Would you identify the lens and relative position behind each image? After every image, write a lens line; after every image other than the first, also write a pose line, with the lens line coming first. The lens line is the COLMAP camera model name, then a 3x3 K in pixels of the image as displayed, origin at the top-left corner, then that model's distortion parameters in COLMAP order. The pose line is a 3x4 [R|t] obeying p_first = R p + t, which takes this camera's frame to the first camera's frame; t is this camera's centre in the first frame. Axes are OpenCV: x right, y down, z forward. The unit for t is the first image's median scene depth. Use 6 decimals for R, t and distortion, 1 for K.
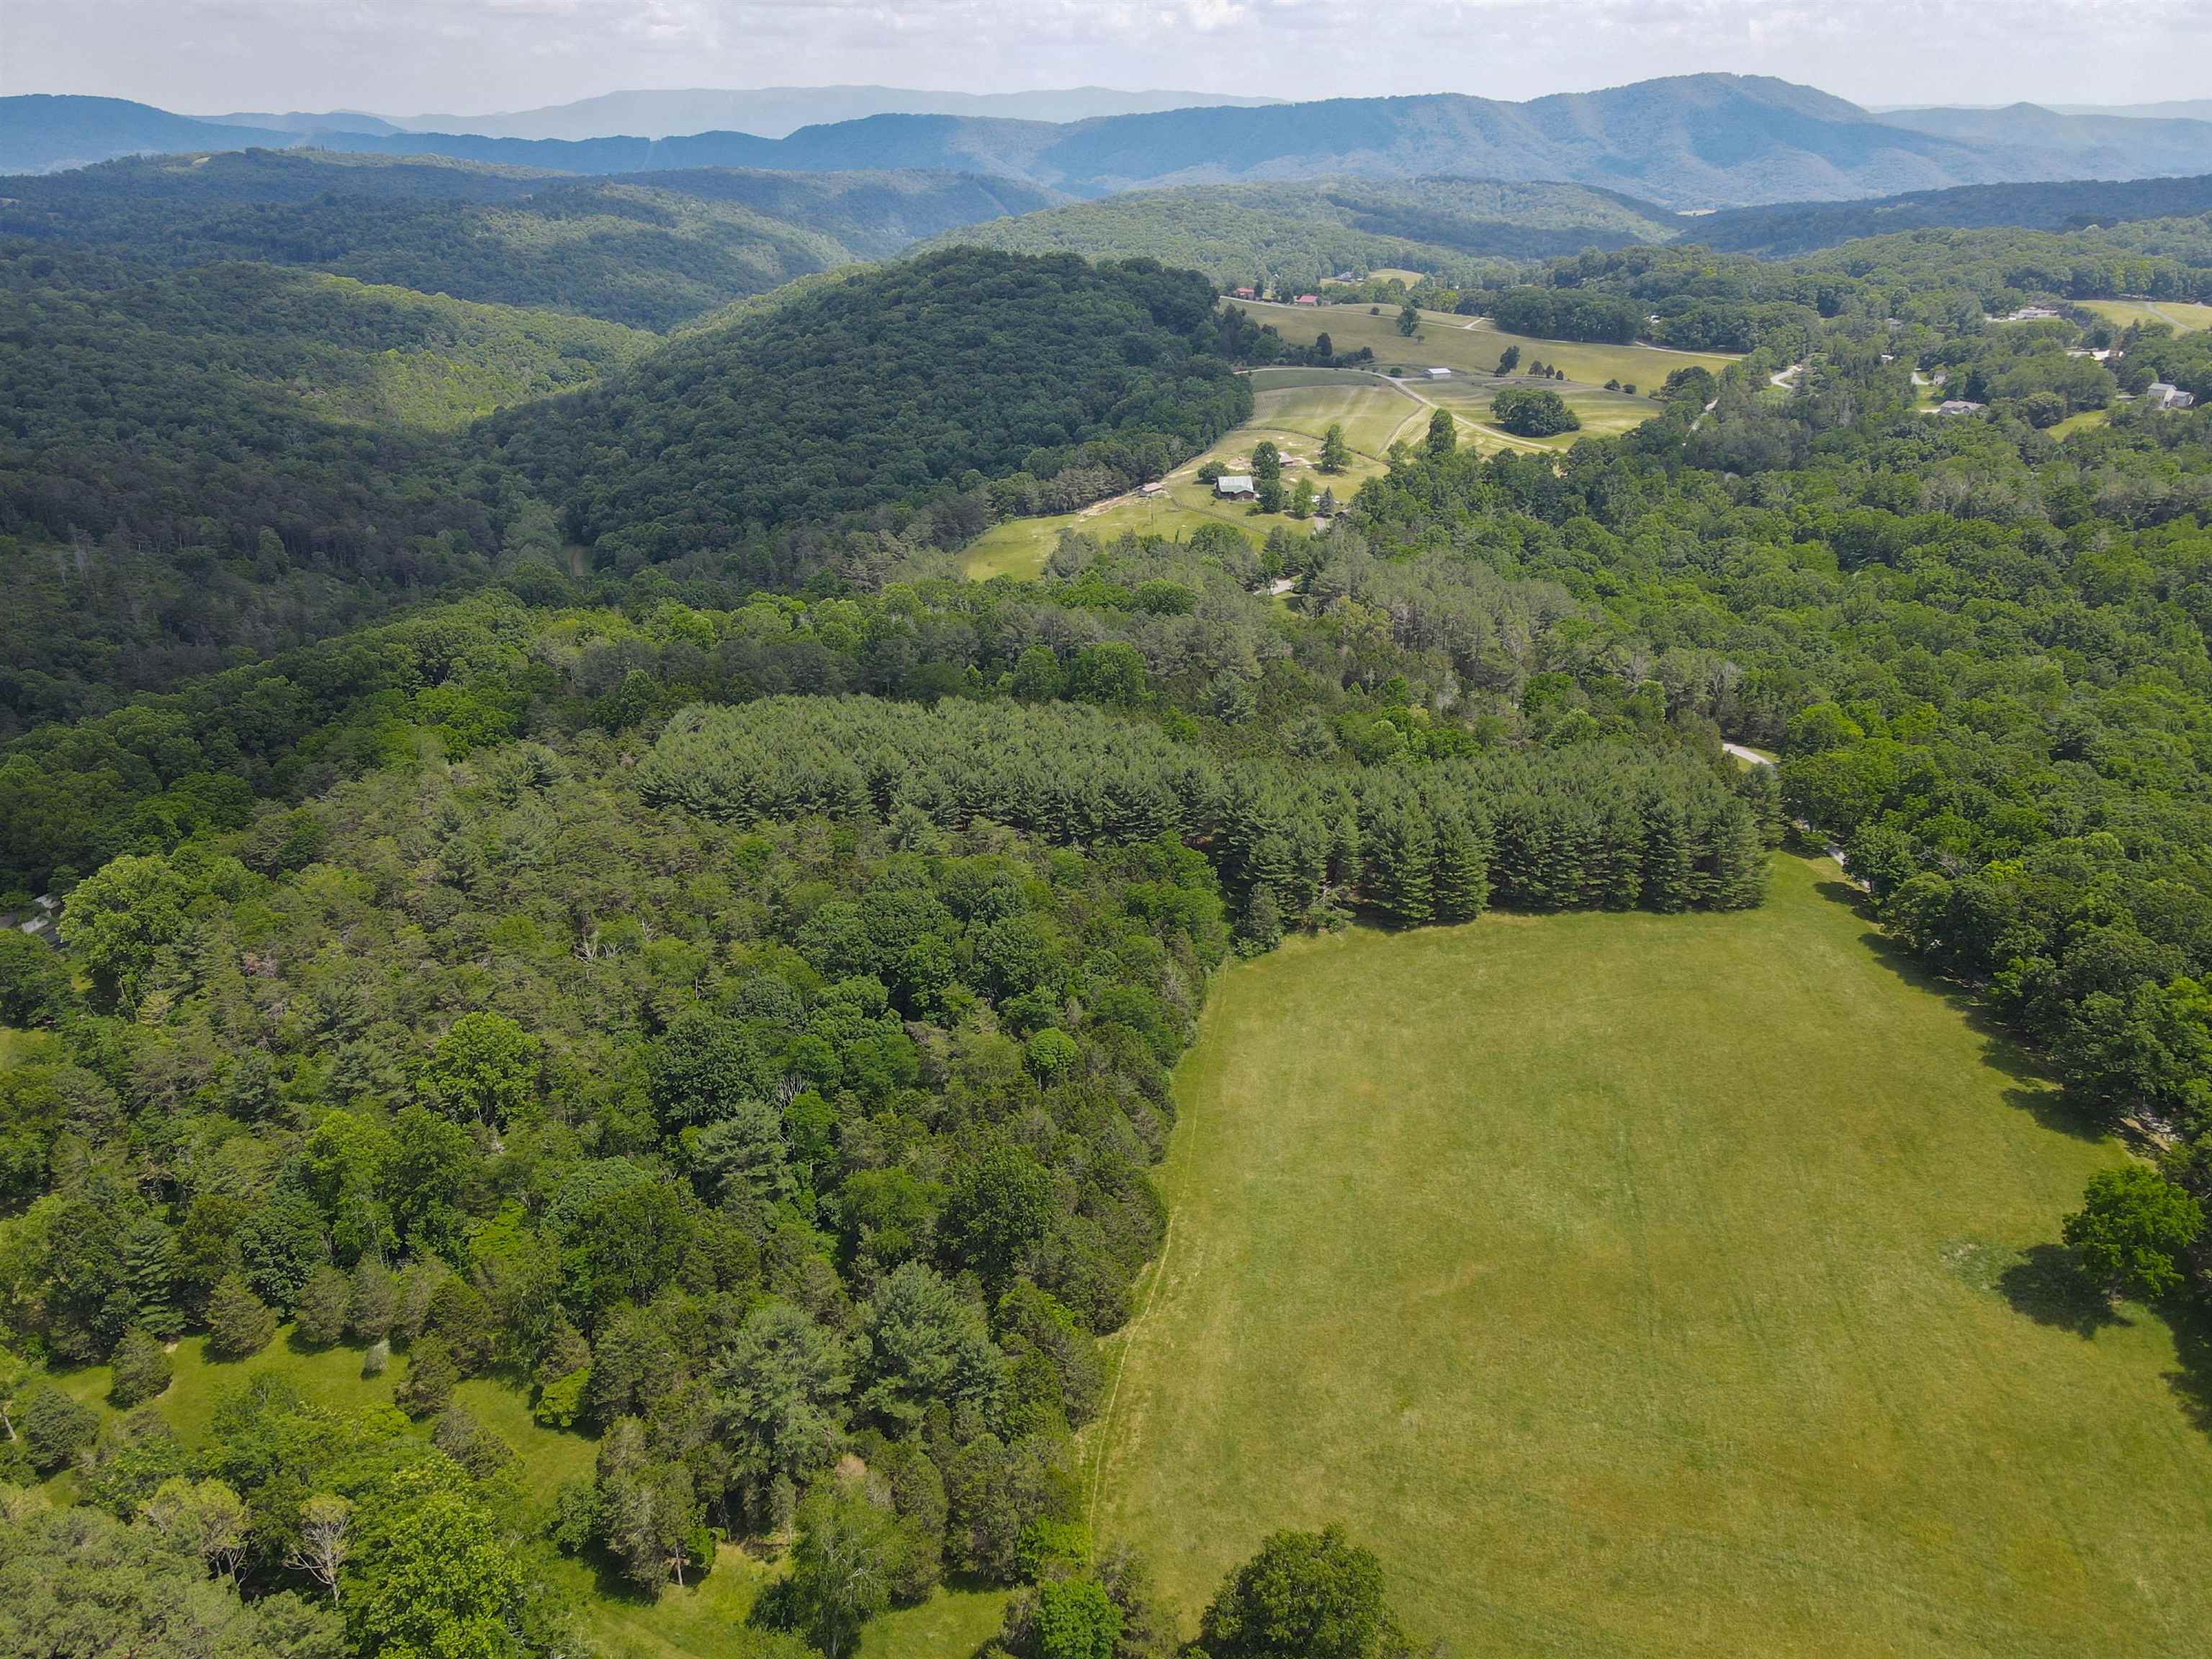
lens RADIAL K [[1621.6, 0, 1103.8], [0, 1621.6, 838.3], [0, 0, 1]] dist [-0.003612, 0.034000]
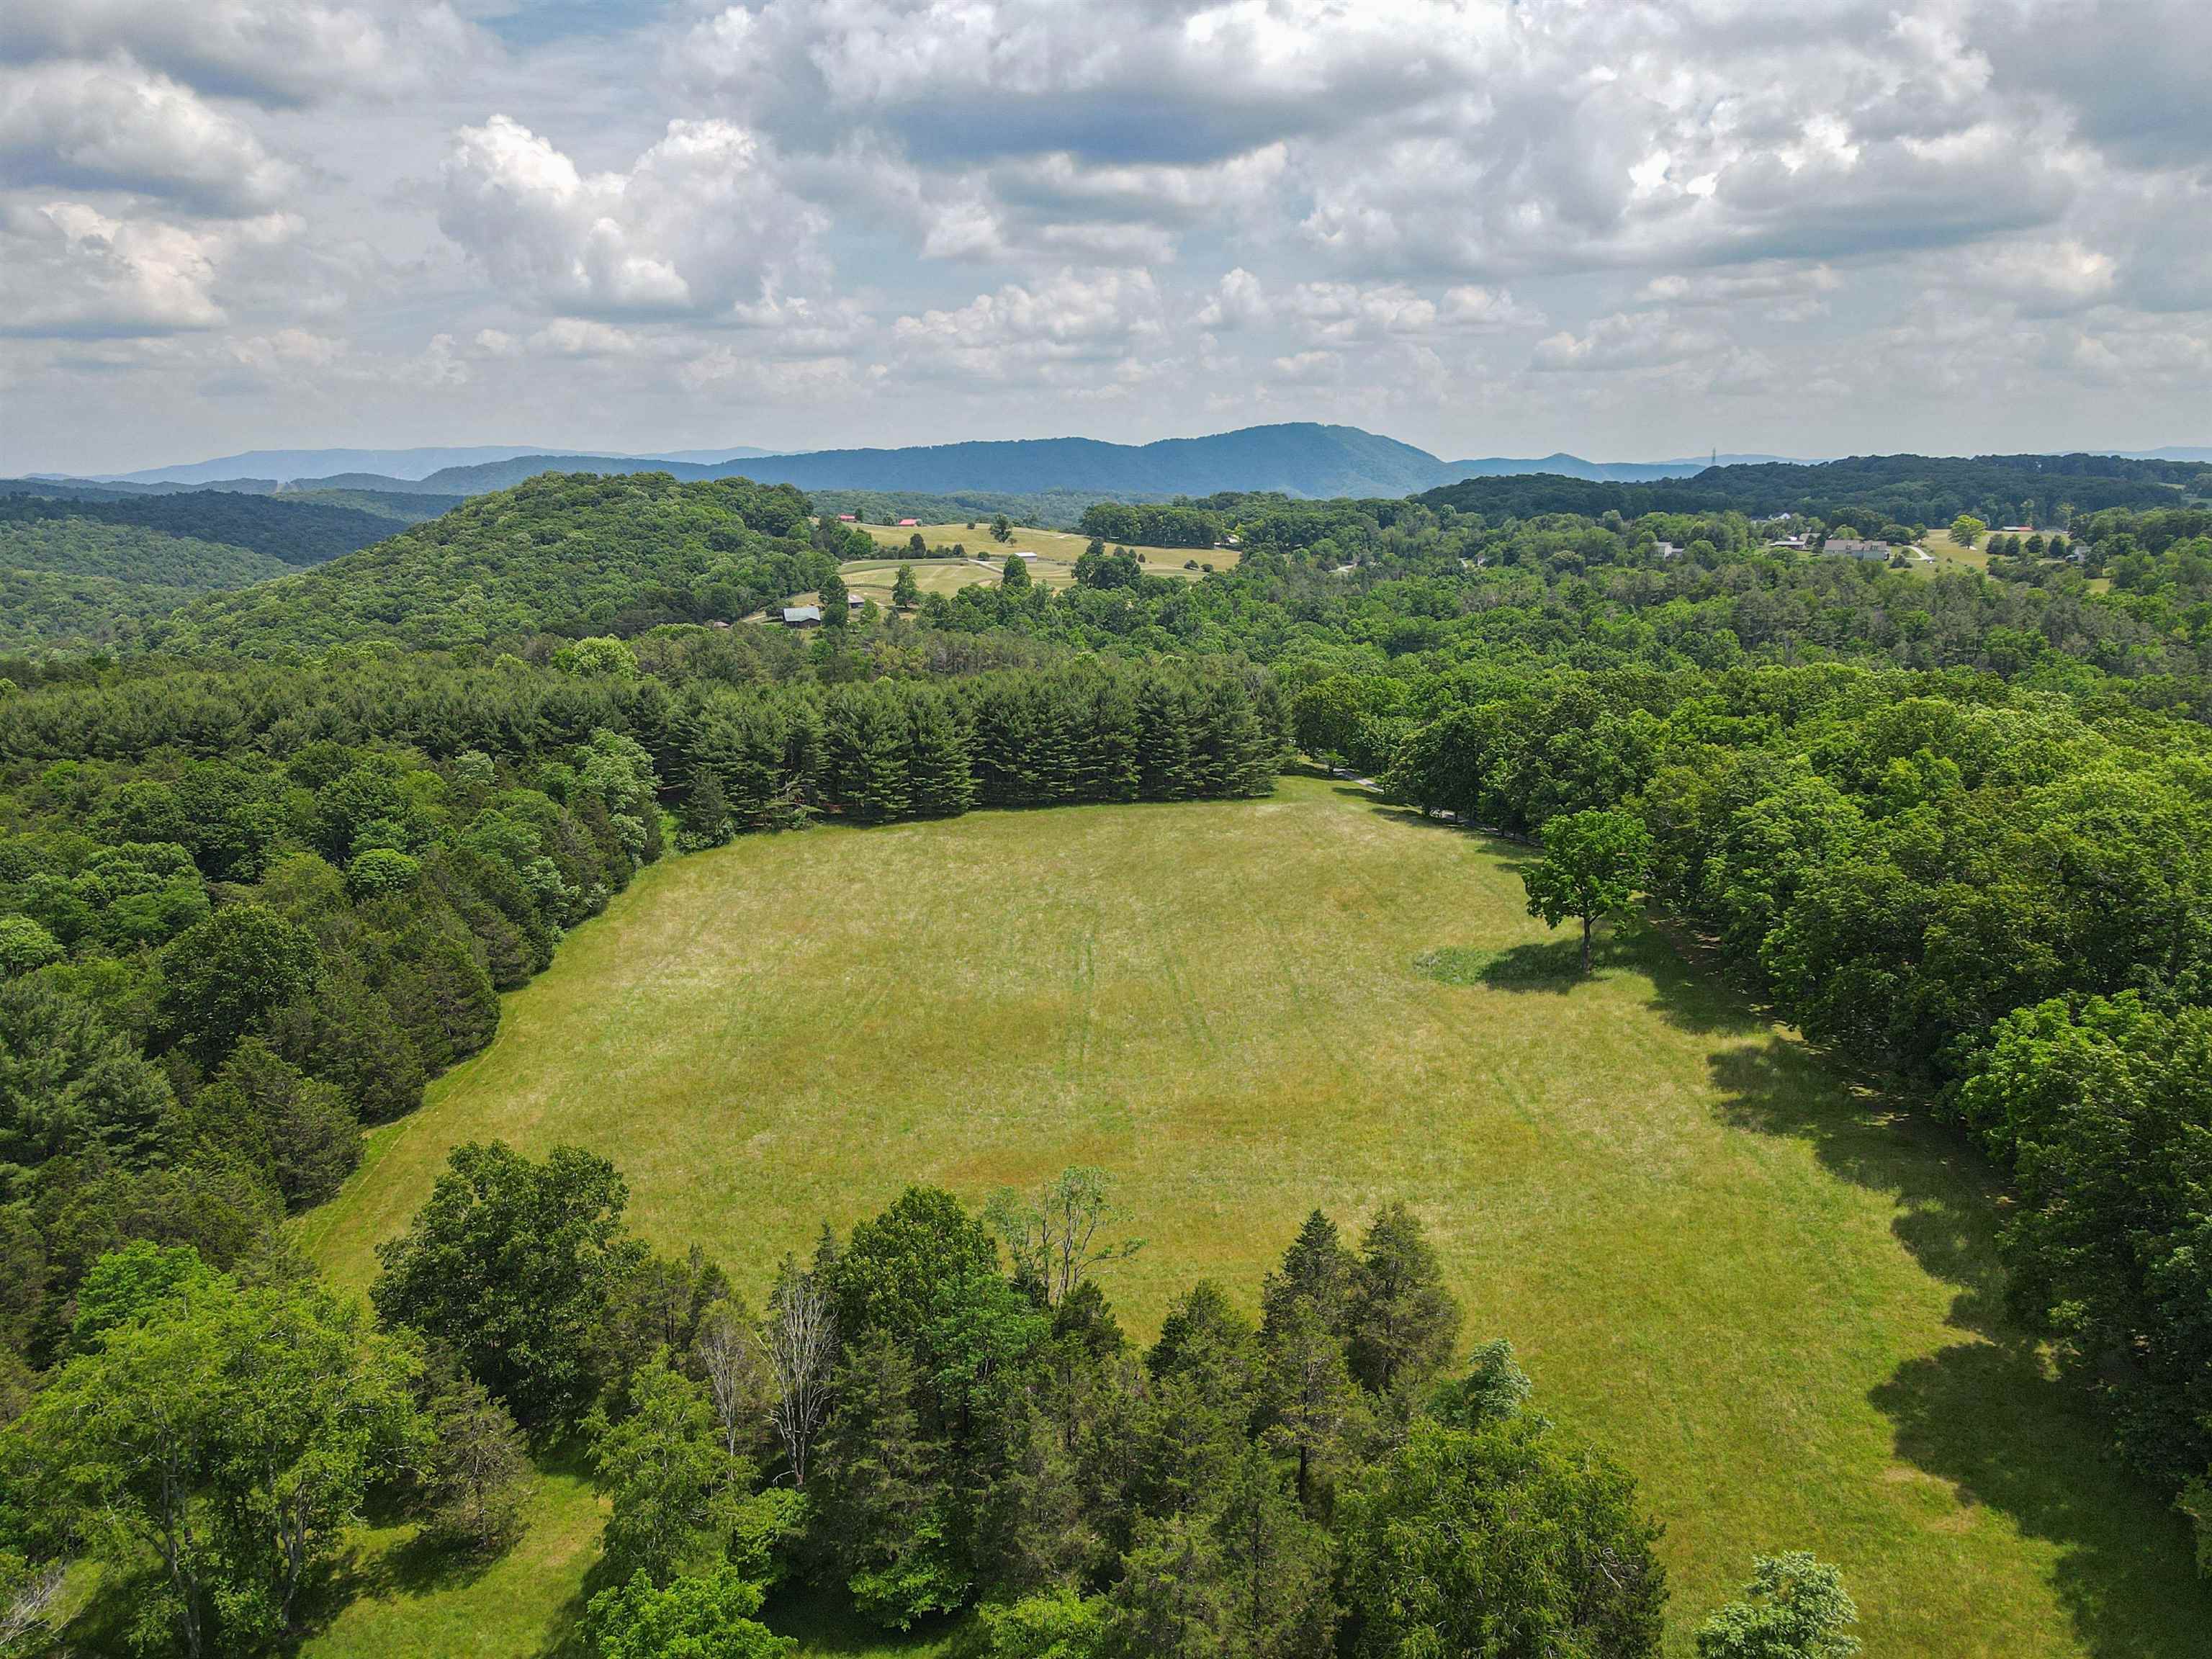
lens RADIAL K [[1621.6, 0, 1103.8], [0, 1621.6, 838.3], [0, 0, 1]] dist [-0.003612, 0.034000]
pose [[0.979262, -0.048496, 0.196708, 0.060243], [0.086579, 0.977978, -0.189903, 0.111700], [-0.183167, 0.202996, 0.961895, 0.060057]]
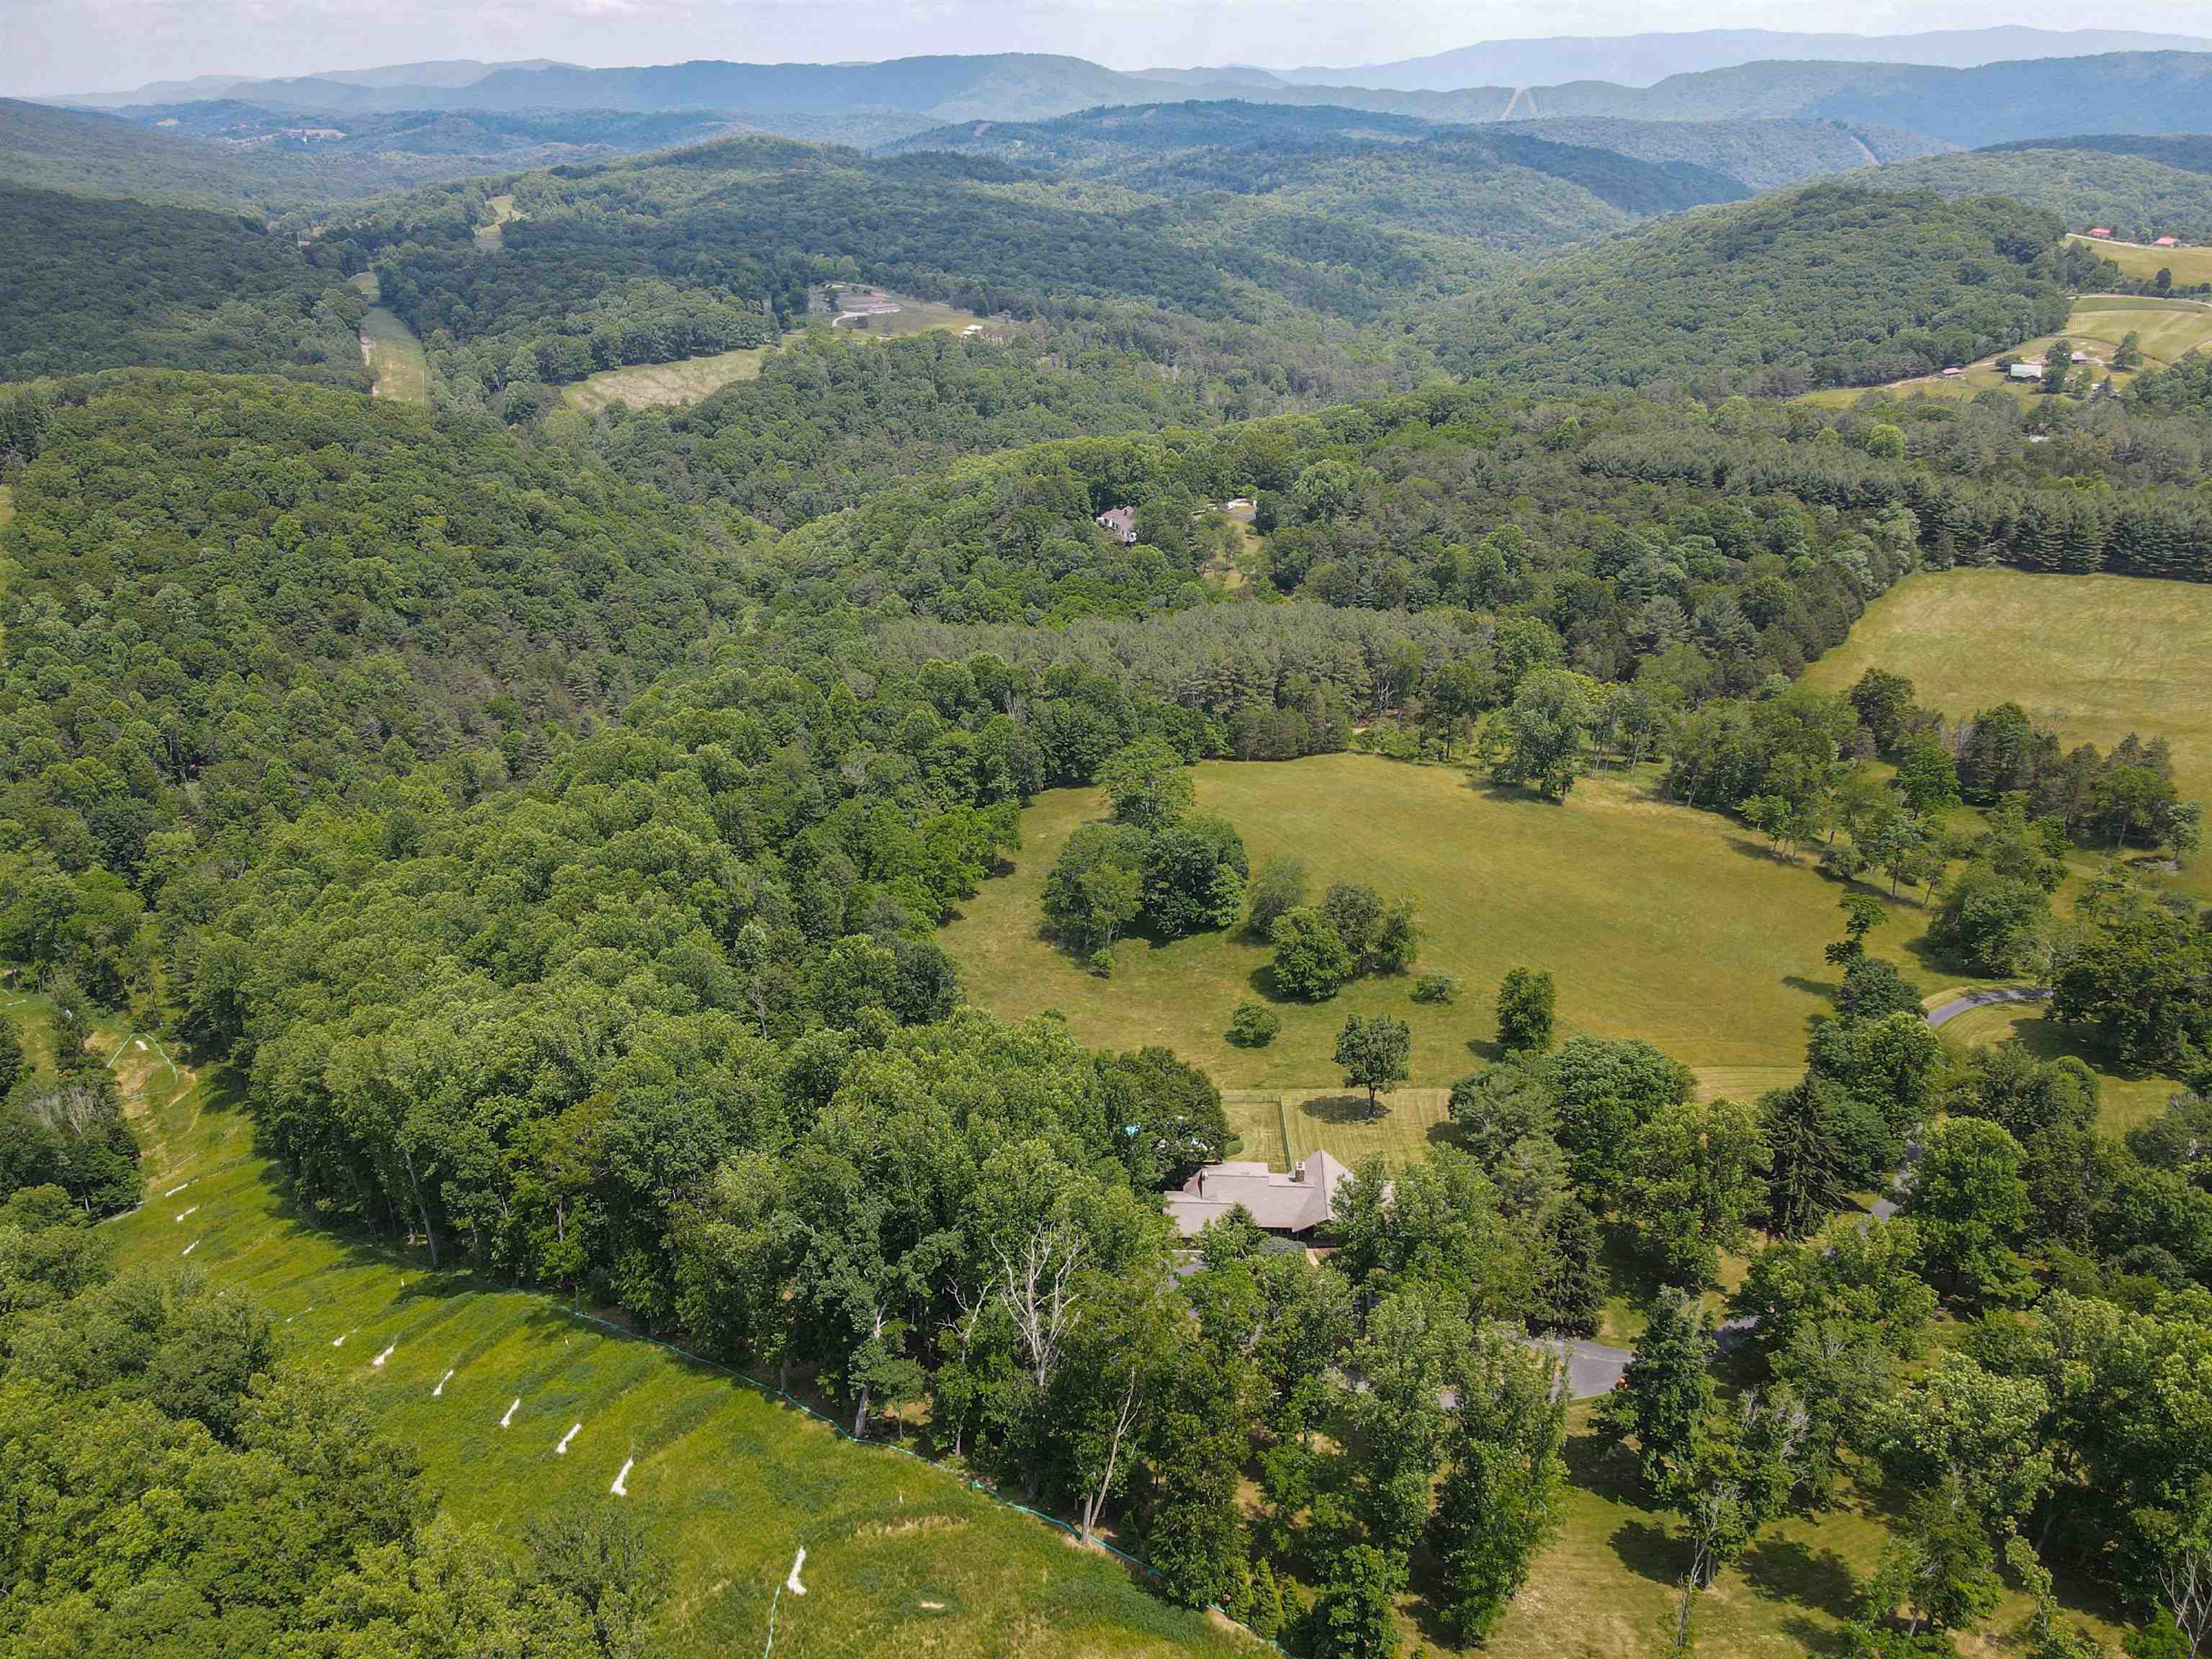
lens RADIAL K [[1613.7, 0, 1102.8], [0, 1613.7, 832.6], [0, 0, 1]] dist [0.002320, 0.027849]
pose [[0.890606, 0.190030, -0.413171, 0.031473], [-0.179991, 0.981617, 0.063497, 0.179397], [0.417642, 0.017816, 0.908437, -0.427511]]
